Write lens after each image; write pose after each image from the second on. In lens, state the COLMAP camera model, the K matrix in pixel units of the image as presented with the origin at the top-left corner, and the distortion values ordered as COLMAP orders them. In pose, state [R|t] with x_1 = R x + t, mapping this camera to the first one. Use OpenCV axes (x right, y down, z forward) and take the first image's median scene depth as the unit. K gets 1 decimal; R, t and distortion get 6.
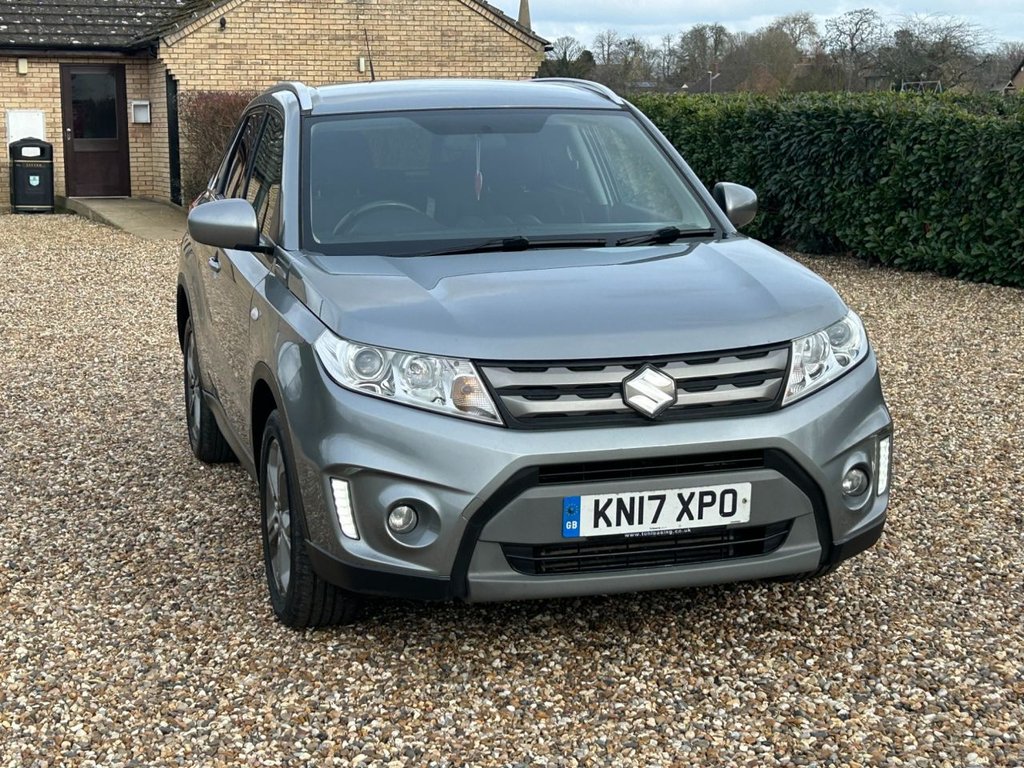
lens RADIAL K [[1731.7, 0, 494.4], [0, 1731.7, 386.9], [0, 0, 1]] dist [0.249732, -0.936887]
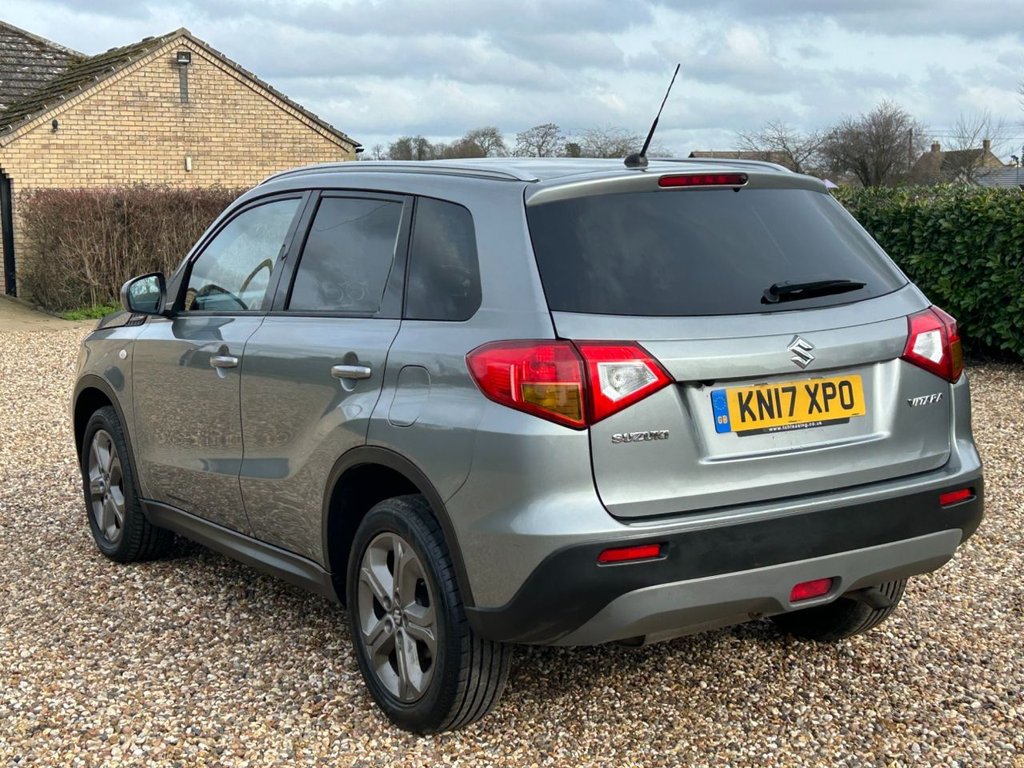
lens RADIAL K [[1501.0, 0, 504.2], [0, 1501.0, 391.7], [0, 0, 1]] dist [0.237147, -0.830668]
pose [[0.983079, -0.029861, 0.180731, -0.327180], [0.036623, 0.998744, -0.034190, -0.037273], [-0.179483, 0.040231, 0.982938, 0.328905]]
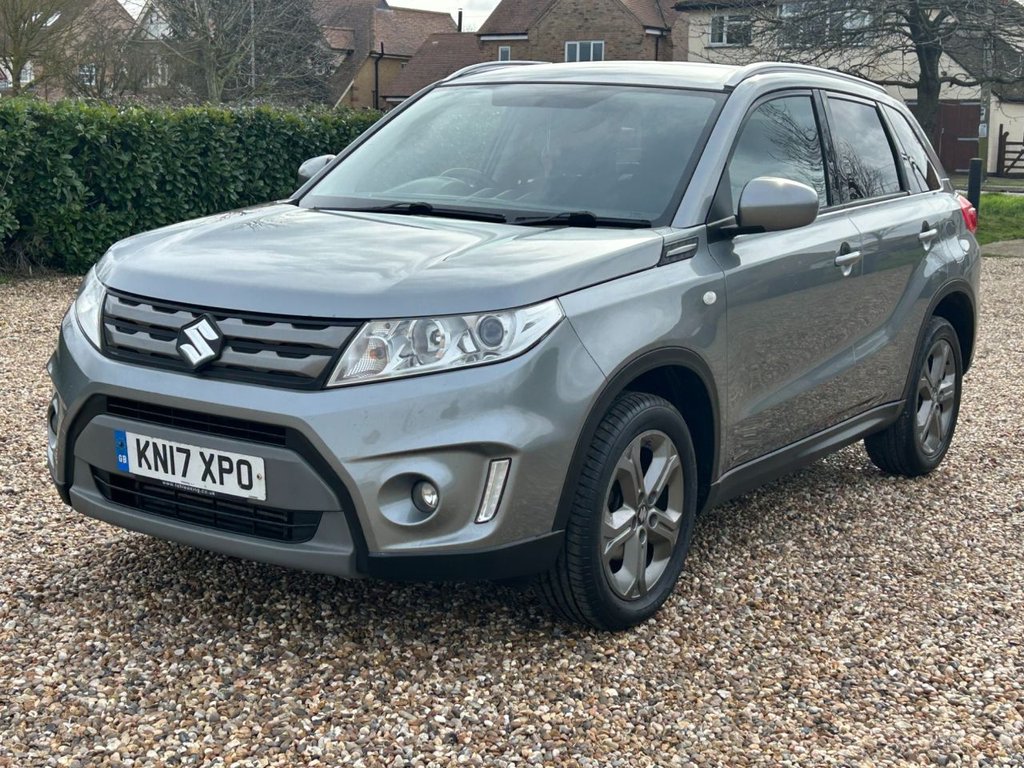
lens RADIAL K [[1501.0, 0, 504.2], [0, 1501.0, 391.7], [0, 0, 1]] dist [0.237147, -0.830668]
pose [[0.646522, 0.168714, -0.744006, 0.819625], [-0.173608, 0.982189, 0.071865, -0.059742], [0.742879, 0.082703, 0.664297, 0.557420]]
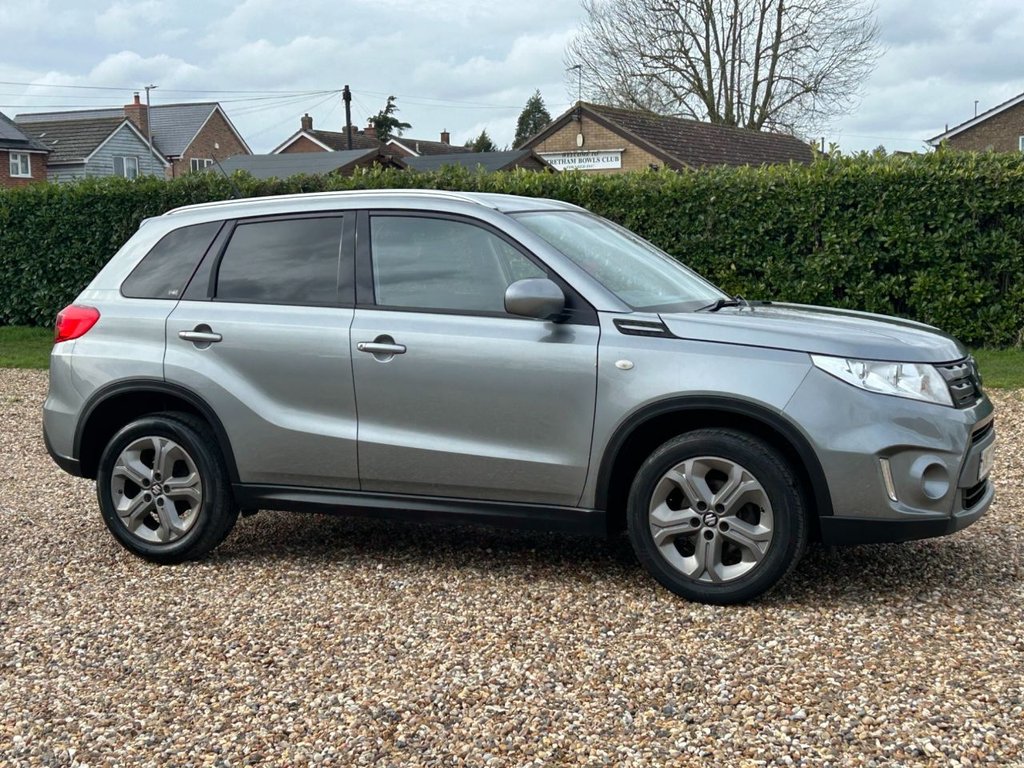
lens RADIAL K [[1501.0, 0, 504.2], [0, 1501.0, 391.7], [0, 0, 1]] dist [0.237147, -0.830668]
pose [[0.638956, -0.063573, 0.766612, -1.160545], [0.139838, 0.989574, -0.034490, 0.001481], [-0.756426, 0.129239, 0.641184, 0.458020]]
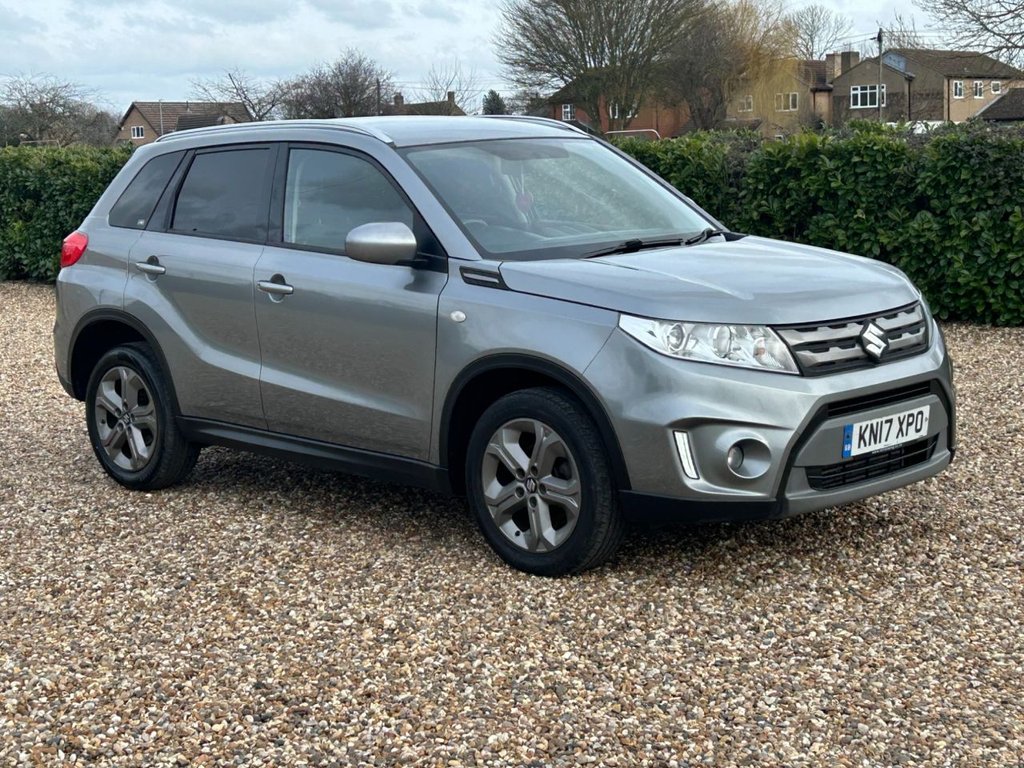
lens RADIAL K [[1731.7, 0, 494.4], [0, 1731.7, 386.9], [0, 0, 1]] dist [0.249732, -0.936887]
pose [[0.869937, -0.085574, 0.485682, -0.785600], [0.101723, 0.994789, -0.006927, 0.016857], [-0.482558, 0.055431, 0.874108, -0.006878]]
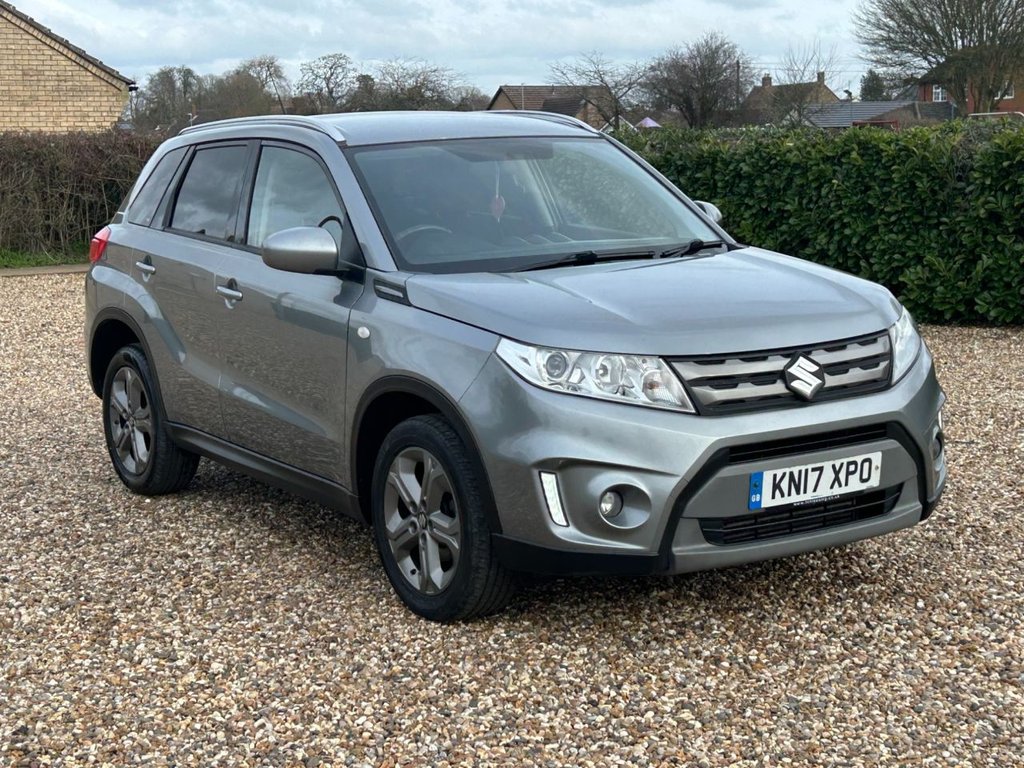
lens RADIAL K [[1731.7, 0, 494.4], [0, 1731.7, 386.9], [0, 0, 1]] dist [0.249732, -0.936887]
pose [[0.954636, -0.055602, 0.292538, -0.432626], [0.062472, 0.997946, -0.014187, 0.012695], [-0.291148, 0.031819, 0.956149, -0.033884]]
